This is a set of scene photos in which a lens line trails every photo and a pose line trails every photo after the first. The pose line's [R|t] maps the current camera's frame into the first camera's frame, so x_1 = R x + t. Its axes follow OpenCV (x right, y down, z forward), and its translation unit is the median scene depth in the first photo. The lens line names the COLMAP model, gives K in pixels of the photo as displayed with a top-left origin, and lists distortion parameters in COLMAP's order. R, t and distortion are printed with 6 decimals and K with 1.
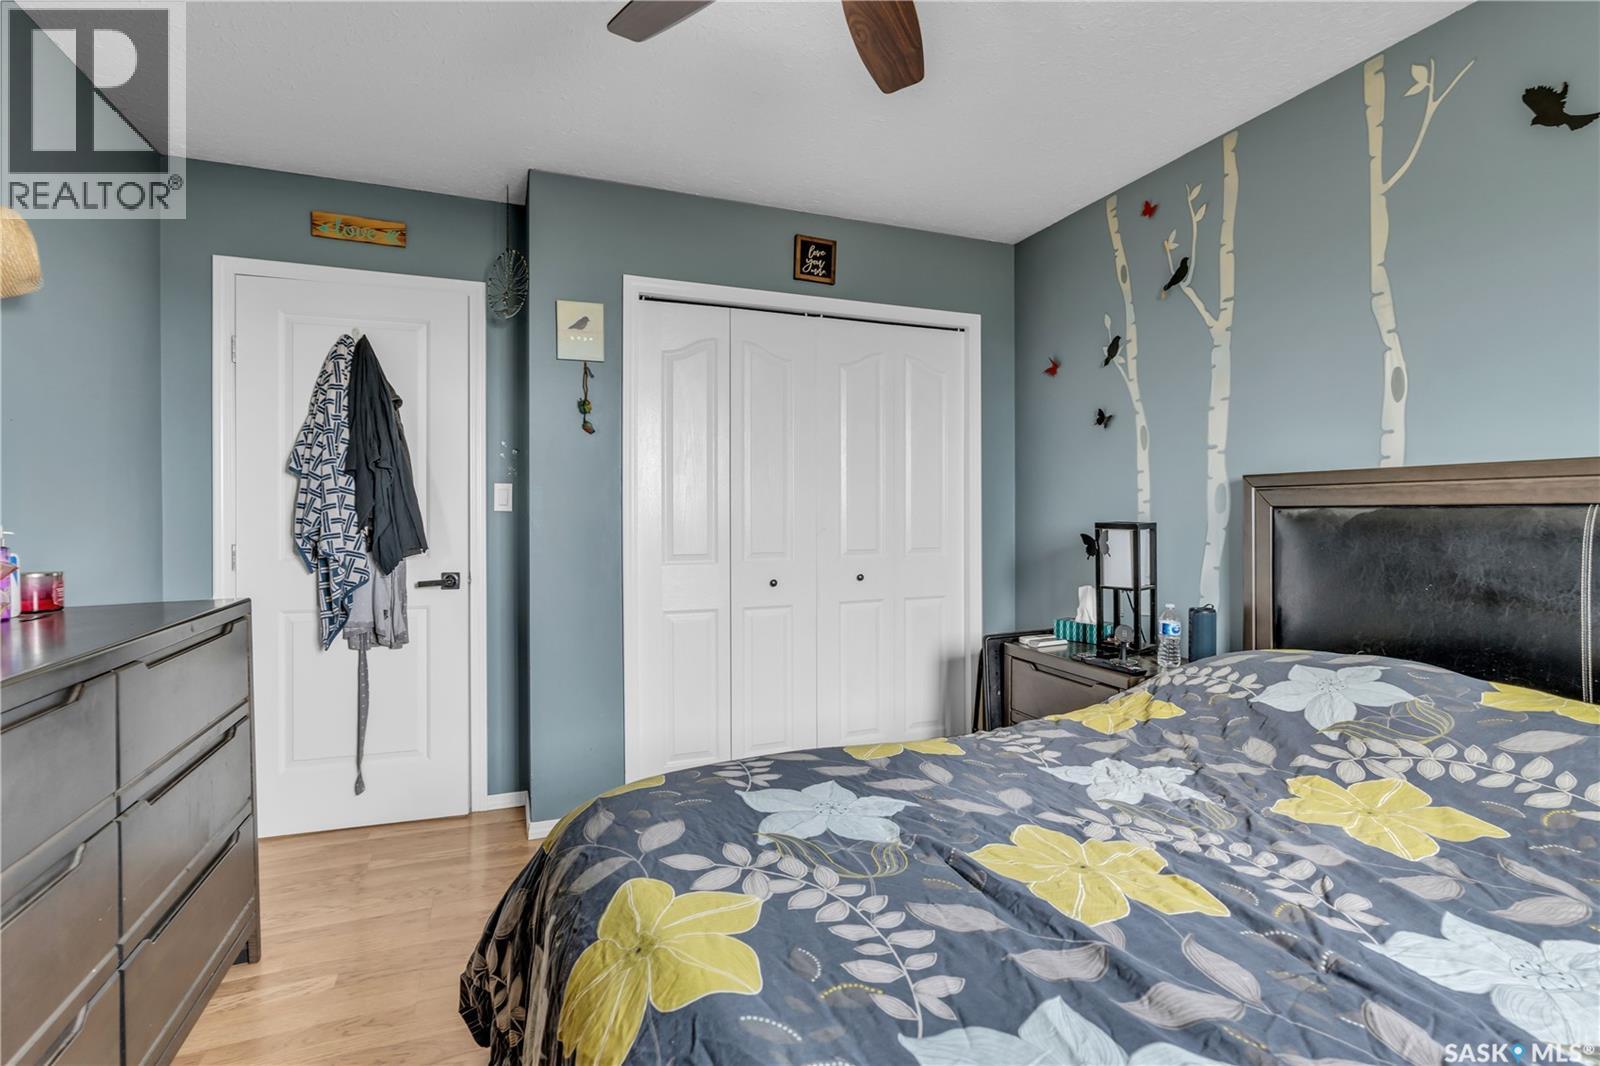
lens RADIAL K [[741.2, 0, 799.2], [0, 741.2, 517.8], [0, 0, 1]] dist [-0.001522, 0.000189]
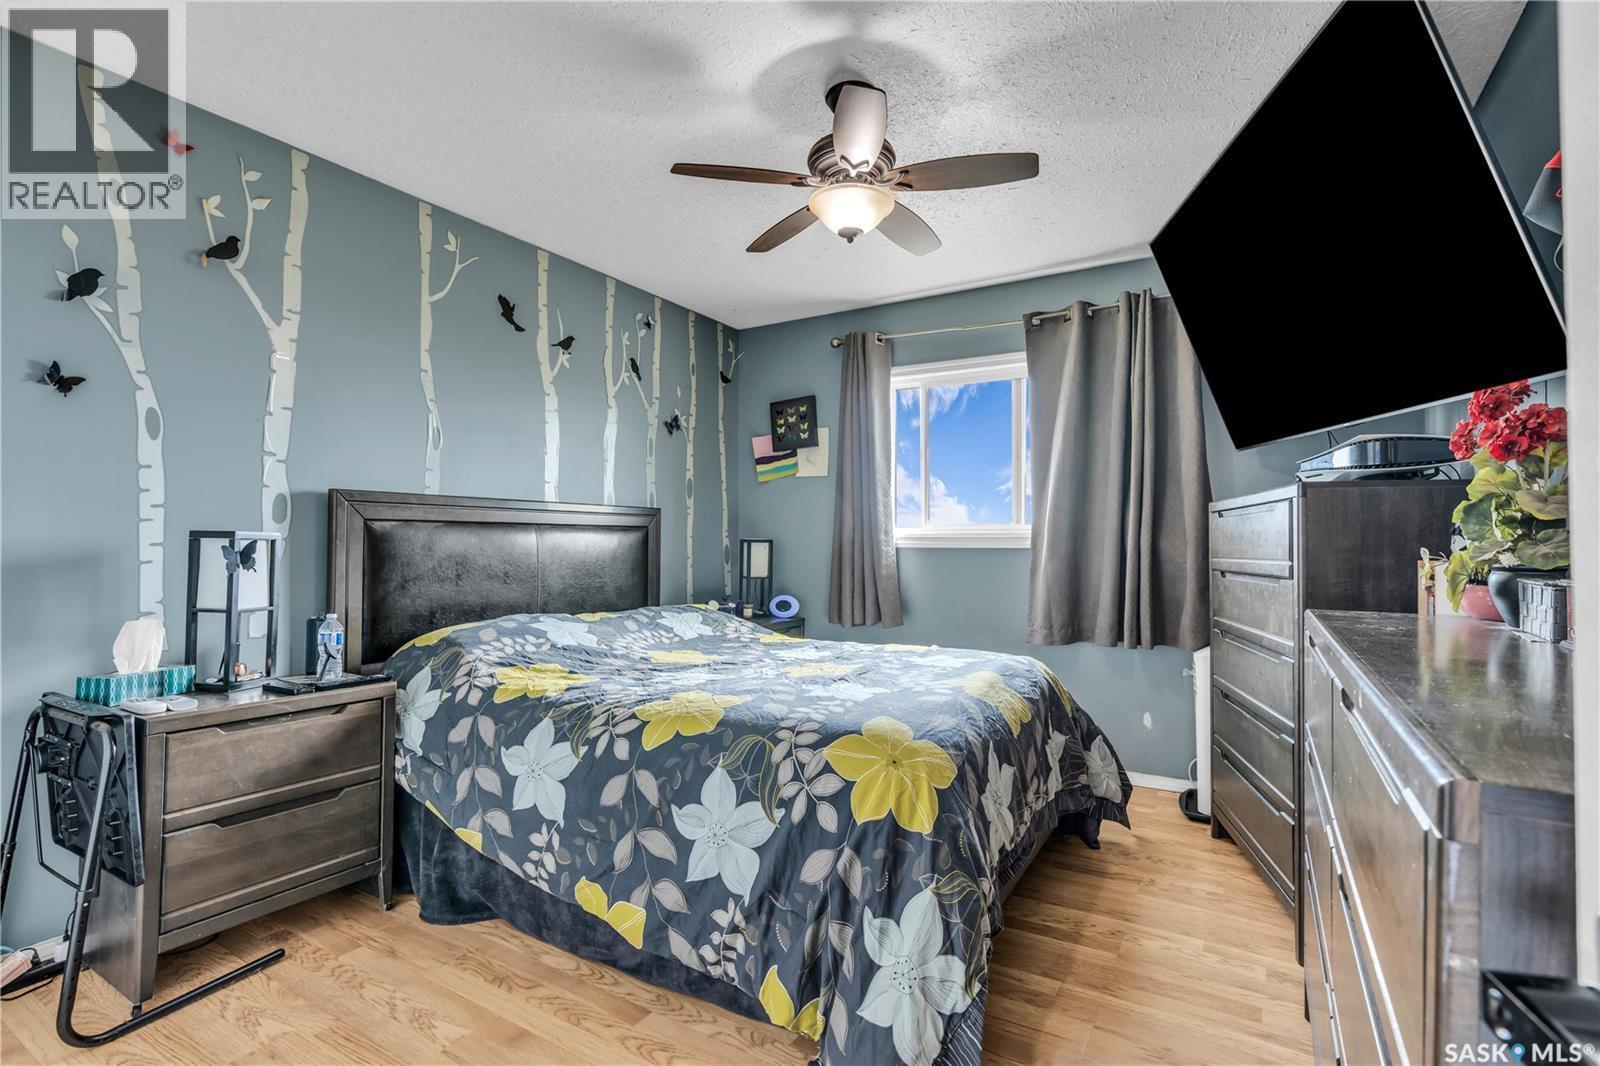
lens RADIAL K [[741.2, 0, 802.5], [0, 741.2, 539.6], [0, 0, 1]] dist [-0.001522, 0.000189]
pose [[-0.596327, 0.004718, 0.802727, -0.631786], [0.004364, 0.999987, -0.002635, 0.021343], [-0.802729, 0.001932, -0.596340, 1.025835]]
